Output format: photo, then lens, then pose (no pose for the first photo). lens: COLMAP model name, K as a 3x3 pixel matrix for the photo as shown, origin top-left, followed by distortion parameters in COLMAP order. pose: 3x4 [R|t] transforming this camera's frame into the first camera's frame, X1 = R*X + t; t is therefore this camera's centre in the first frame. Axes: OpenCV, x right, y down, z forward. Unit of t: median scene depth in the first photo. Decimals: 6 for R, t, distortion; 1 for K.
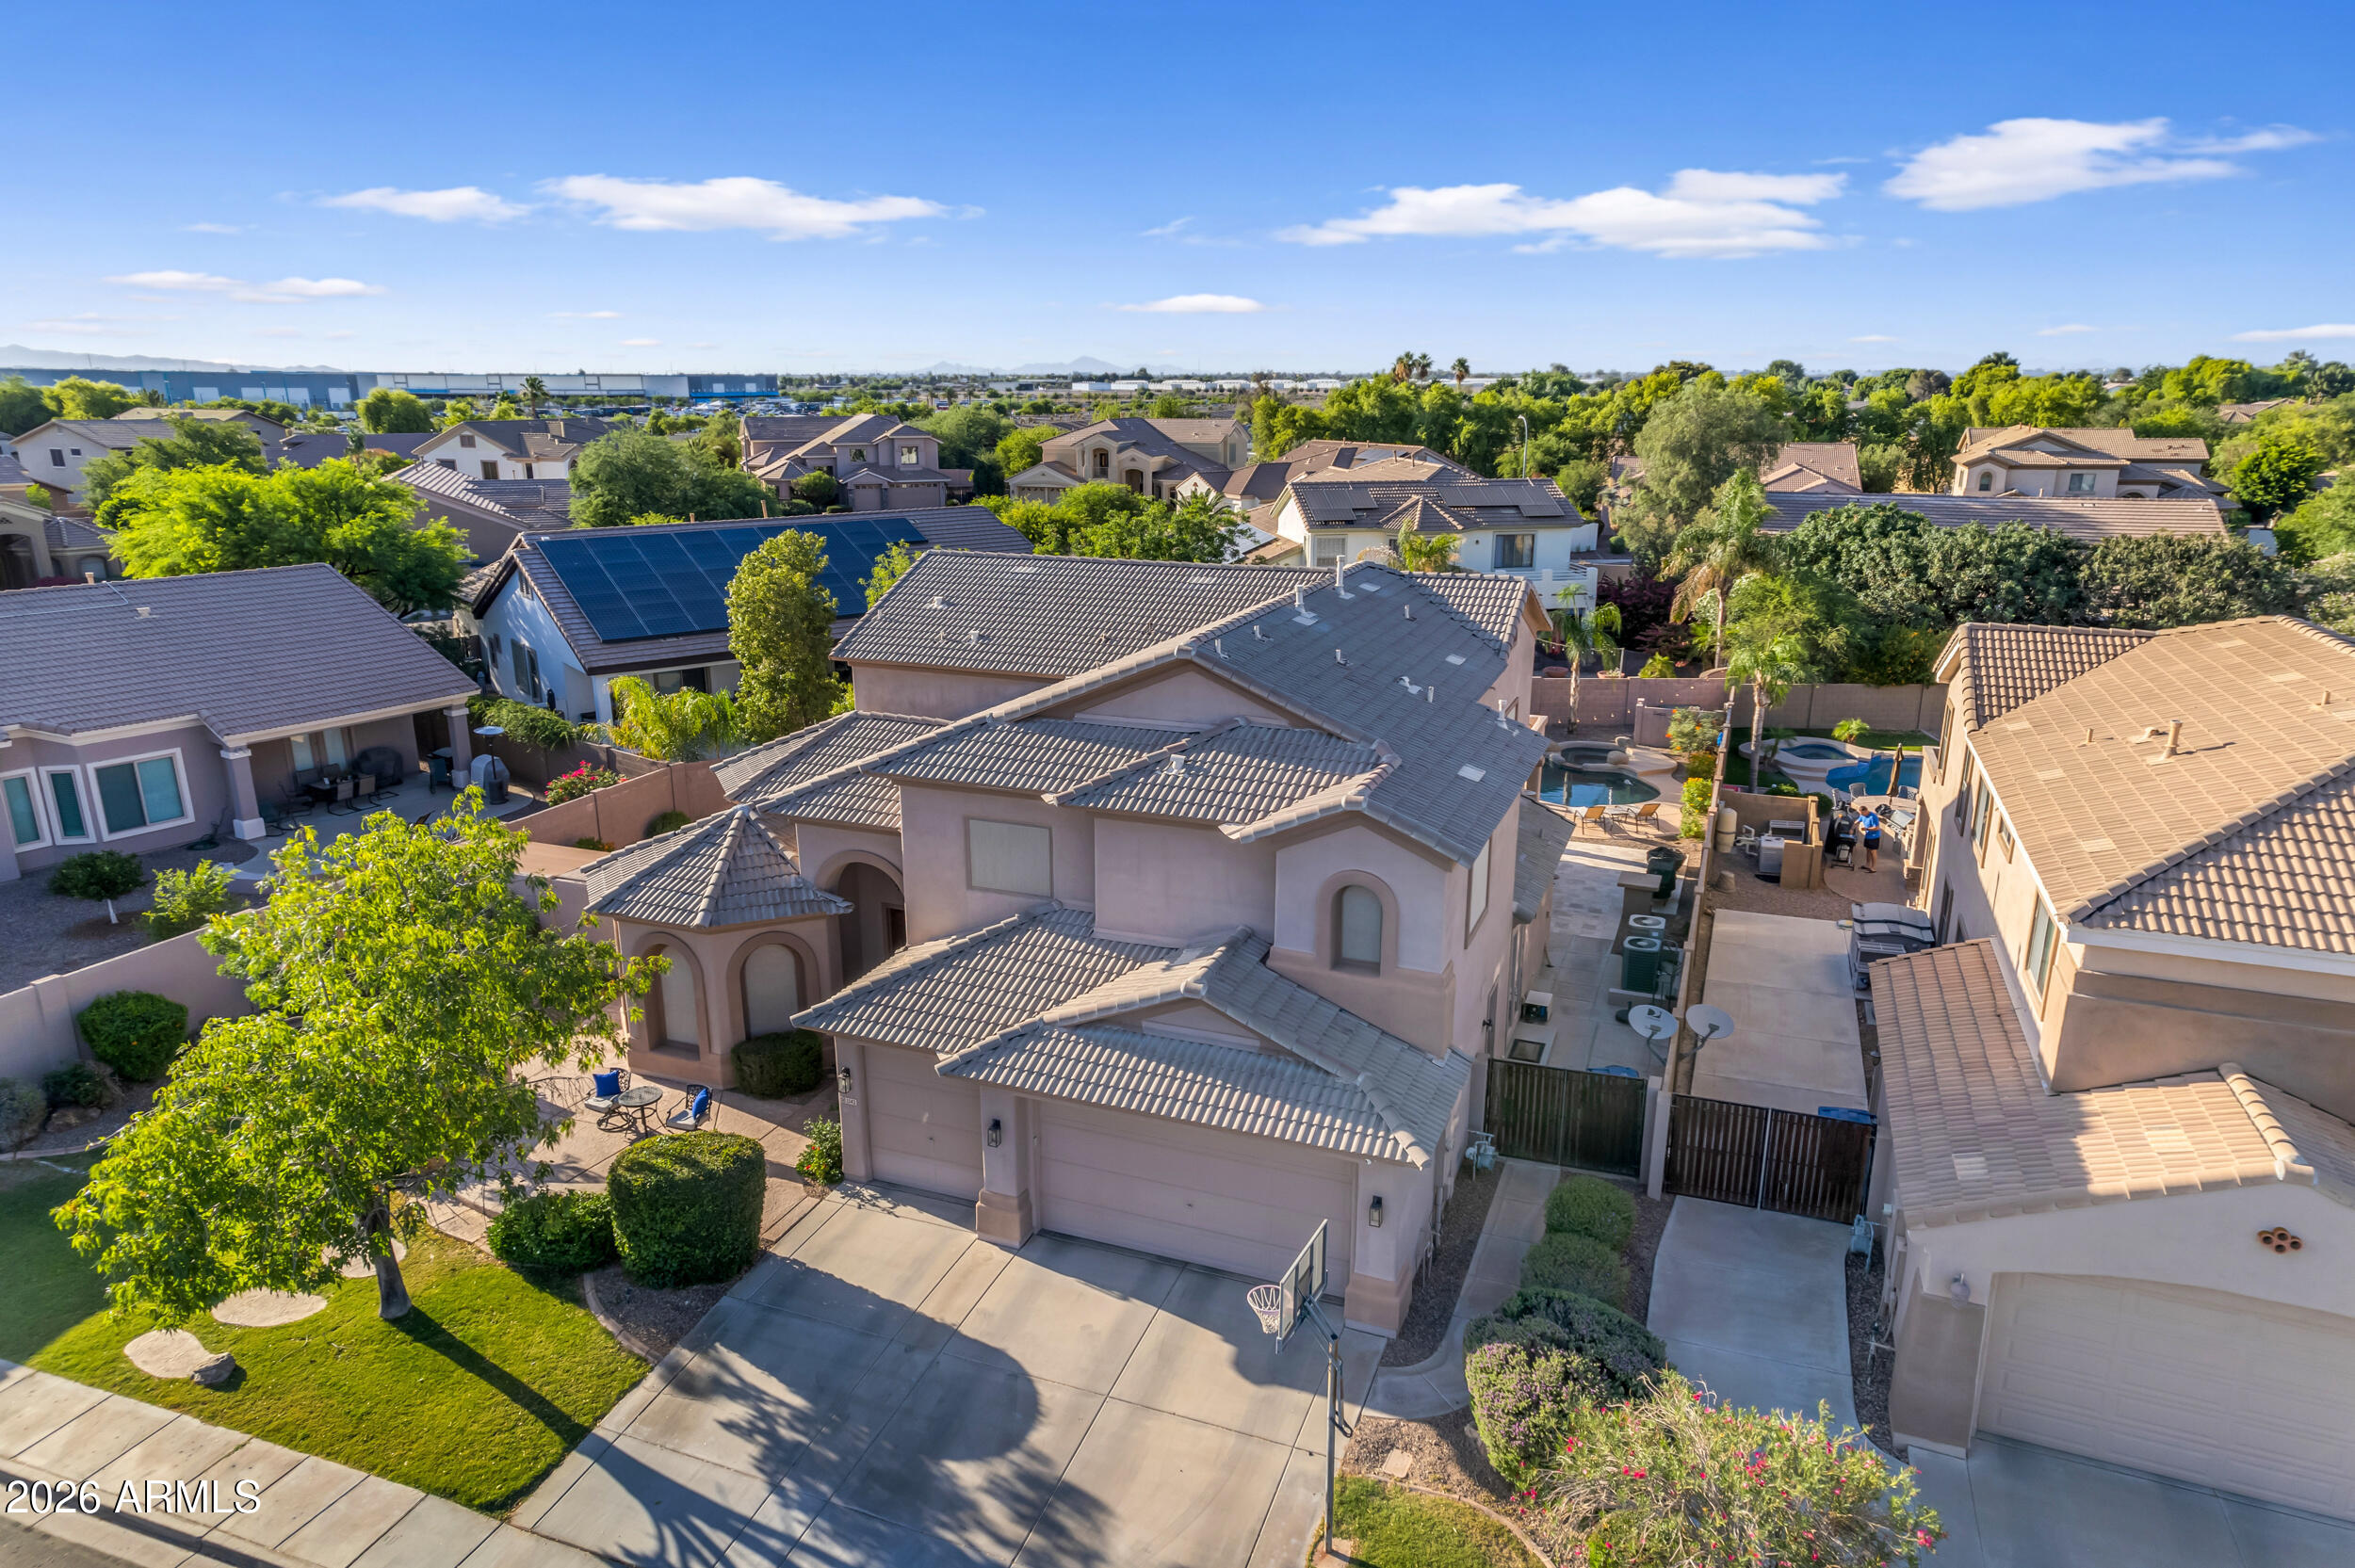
lens RADIAL K [[1480.0, 0, 1181.1], [0, 1480.0, 781.7], [0, 0, 1]] dist [-0.001599, 0.046682]
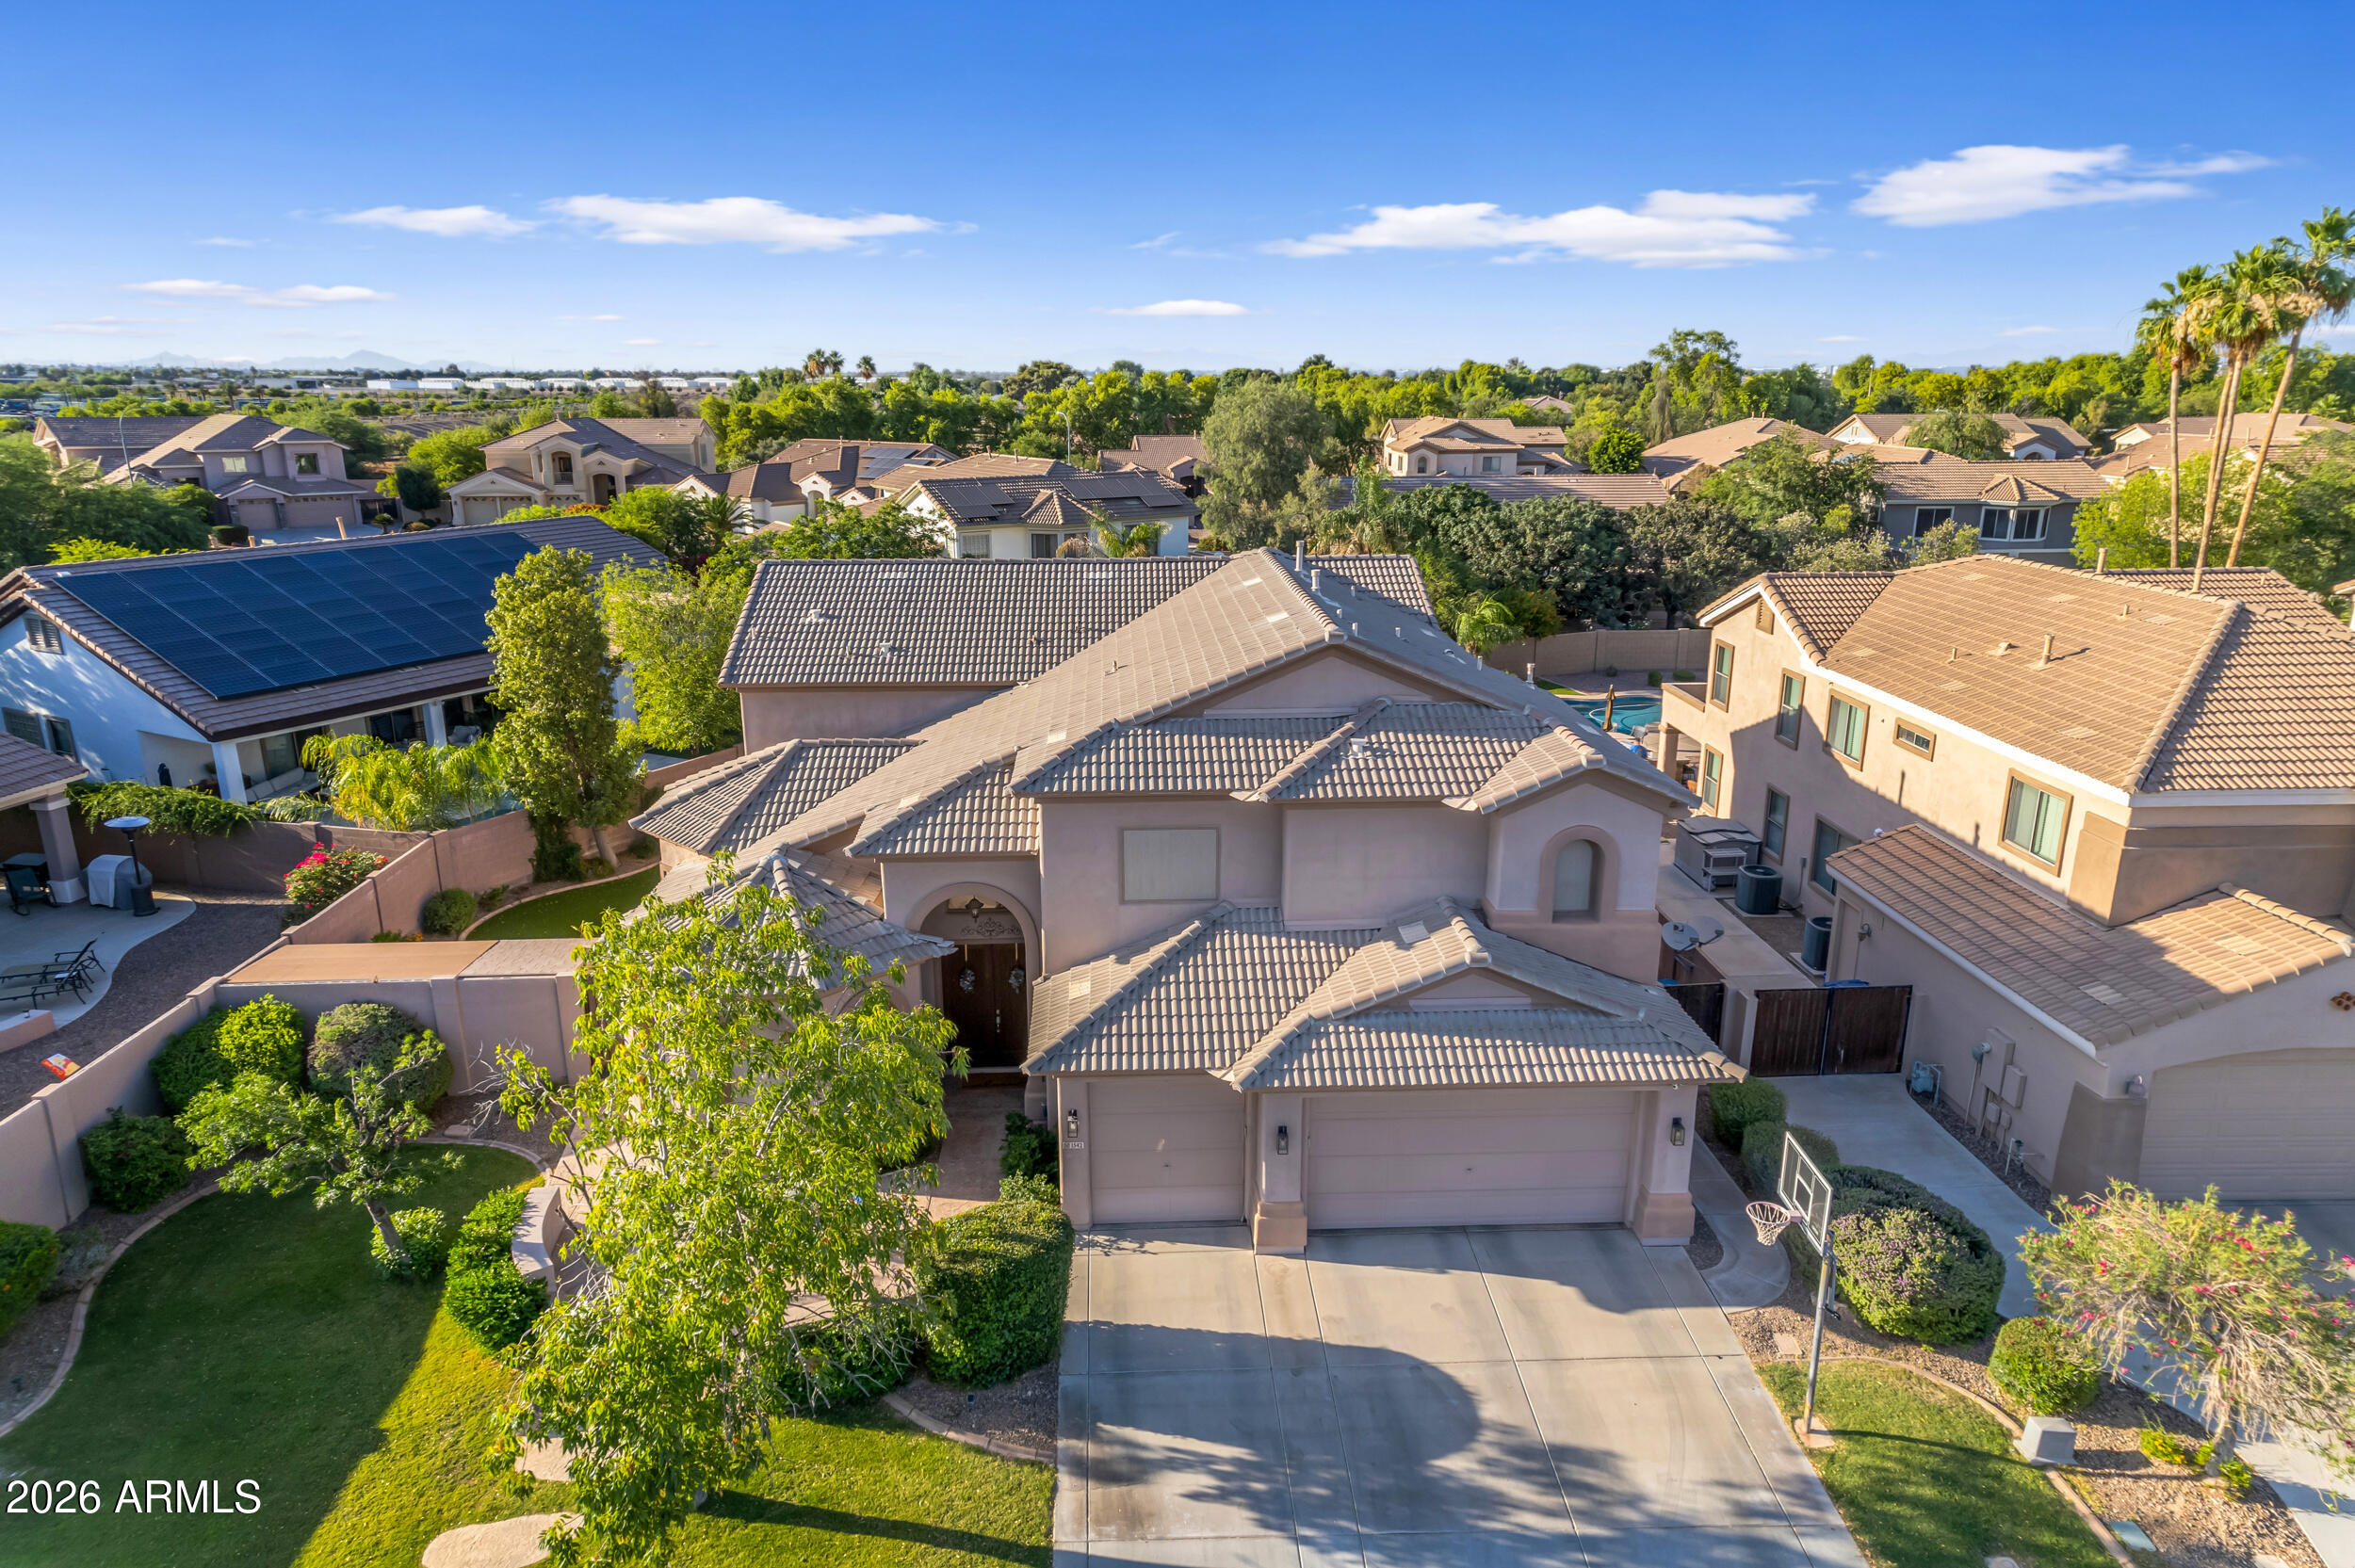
lens RADIAL K [[1480.0, 0, 1181.9], [0, 1480.0, 777.2], [0, 0, 1]] dist [-0.001599, 0.046682]
pose [[0.912116, -0.108678, 0.395265, -0.284559], [0.109391, 0.993781, 0.020809, -0.014468], [-0.395068, 0.024258, 0.918331, 0.065169]]
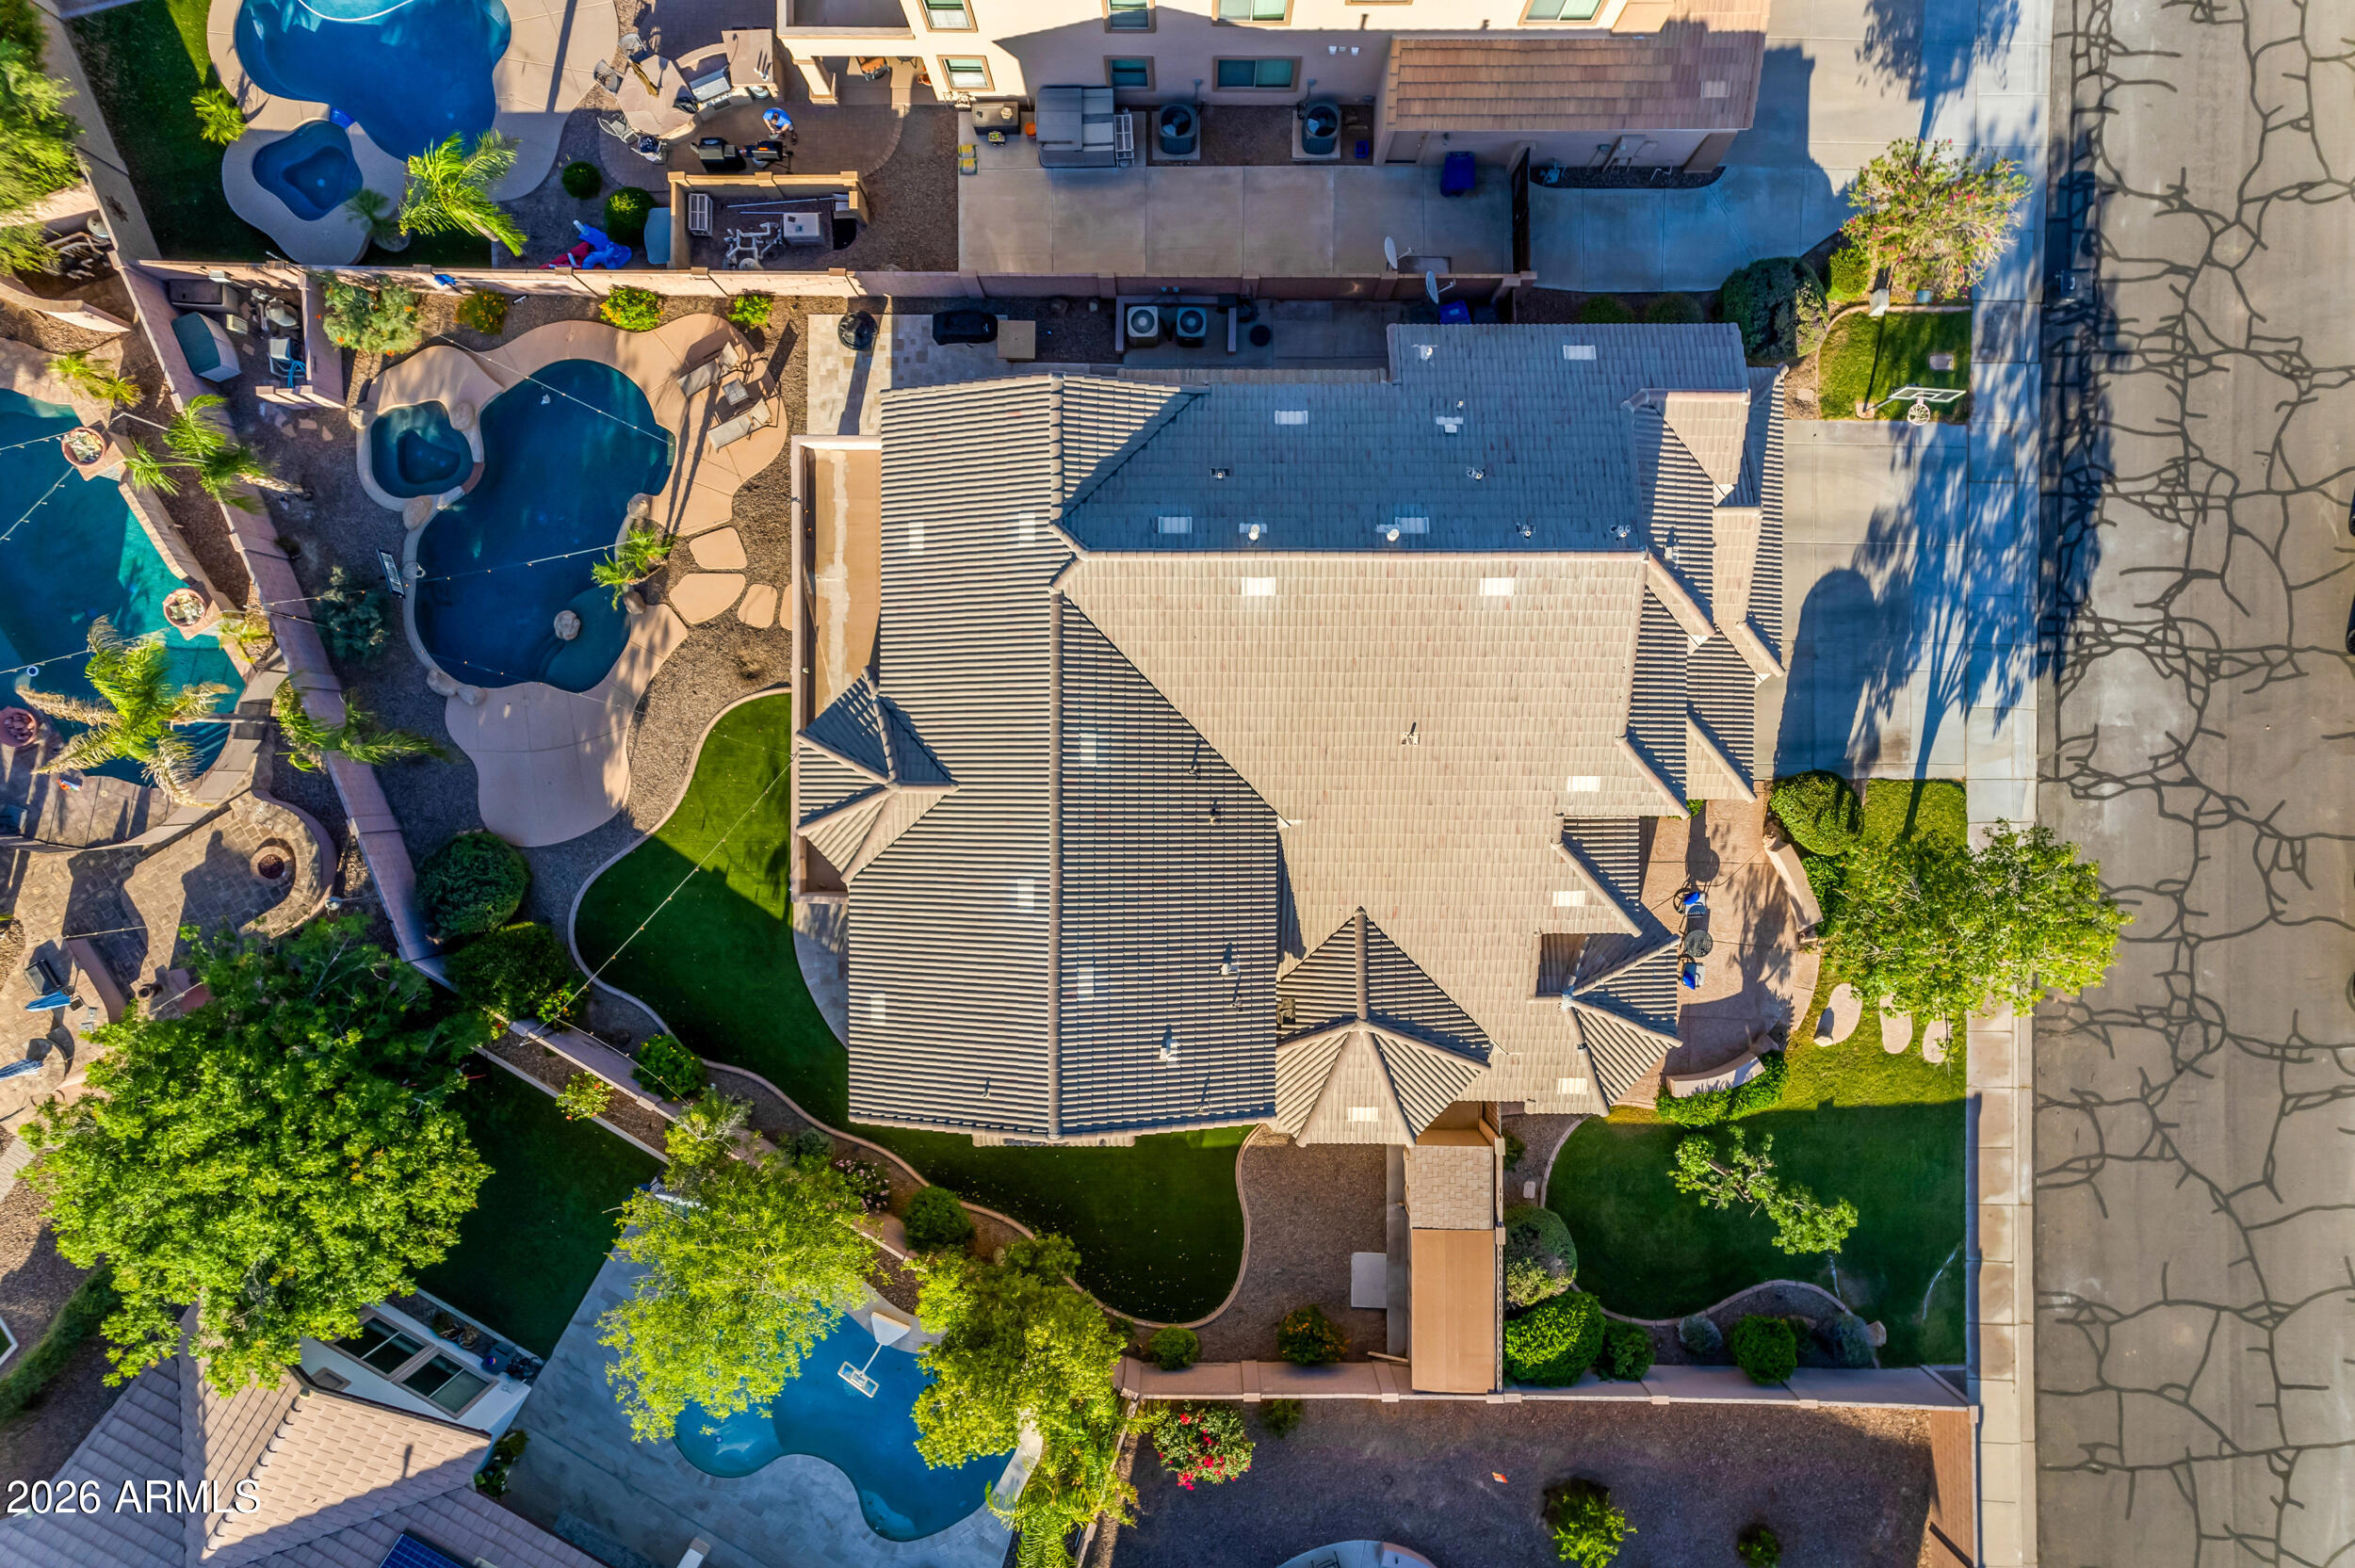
lens RADIAL K [[1480.0, 0, 1192.8], [0, 1480.0, 795.4], [0, 0, 1]] dist [-0.001599, 0.046682]
pose [[-0.363484, -0.931578, -0.006389, -0.023114], [0.250149, -0.104205, 0.962583, -0.794020], [-0.897388, 0.348286, 0.270911, 0.608790]]
